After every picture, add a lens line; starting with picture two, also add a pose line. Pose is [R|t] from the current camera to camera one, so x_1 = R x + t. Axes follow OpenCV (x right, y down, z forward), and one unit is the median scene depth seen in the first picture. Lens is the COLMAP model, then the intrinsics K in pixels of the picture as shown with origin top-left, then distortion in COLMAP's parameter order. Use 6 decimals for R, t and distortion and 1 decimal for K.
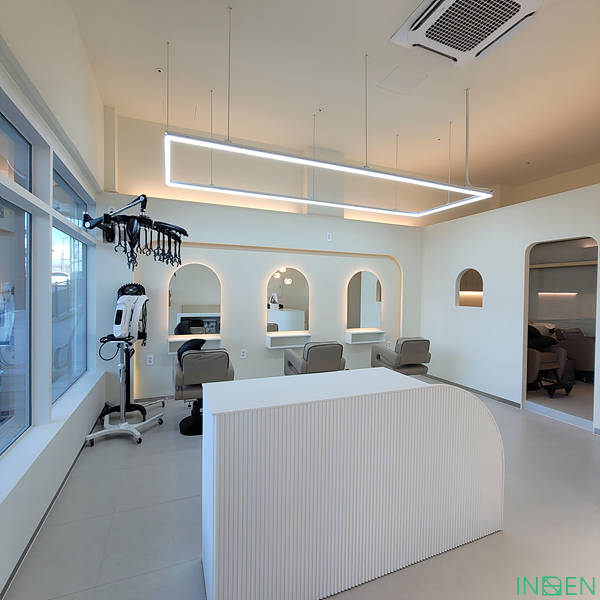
lens RADIAL K [[325.7, 0, 307.2], [0, 325.7, 297.8], [0, 0, 1]] dist [-0.002235, 0.000122]
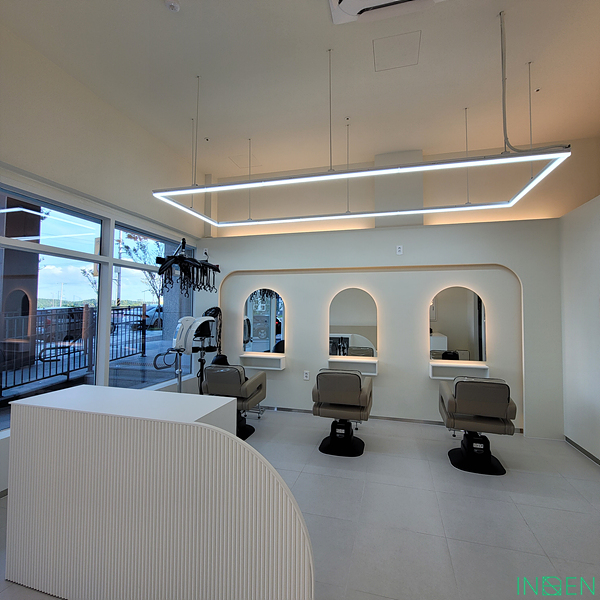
lens RADIAL K [[325.7, 0, 307.2], [0, 325.7, 297.8], [0, 0, 1]] dist [-0.002235, 0.000122]
pose [[0.789689, -0.031291, -0.612709, 0.473826], [-0.011101, 0.997806, -0.065265, -0.001271], [0.613408, 0.058341, 0.787609, 0.209402]]
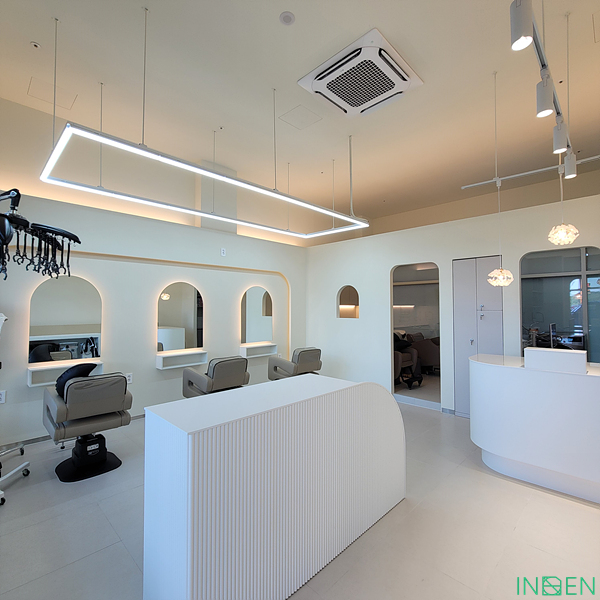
lens RADIAL K [[326.5, 0, 305.0], [0, 326.5, 297.6], [0, 0, 1]] dist [-0.008018, 0.000685]
pose [[0.920661, -0.002727, 0.390353, -0.109531], [0.021605, 0.998799, -0.043979, 0.003185], [-0.389764, 0.048923, 0.919614, -0.009431]]
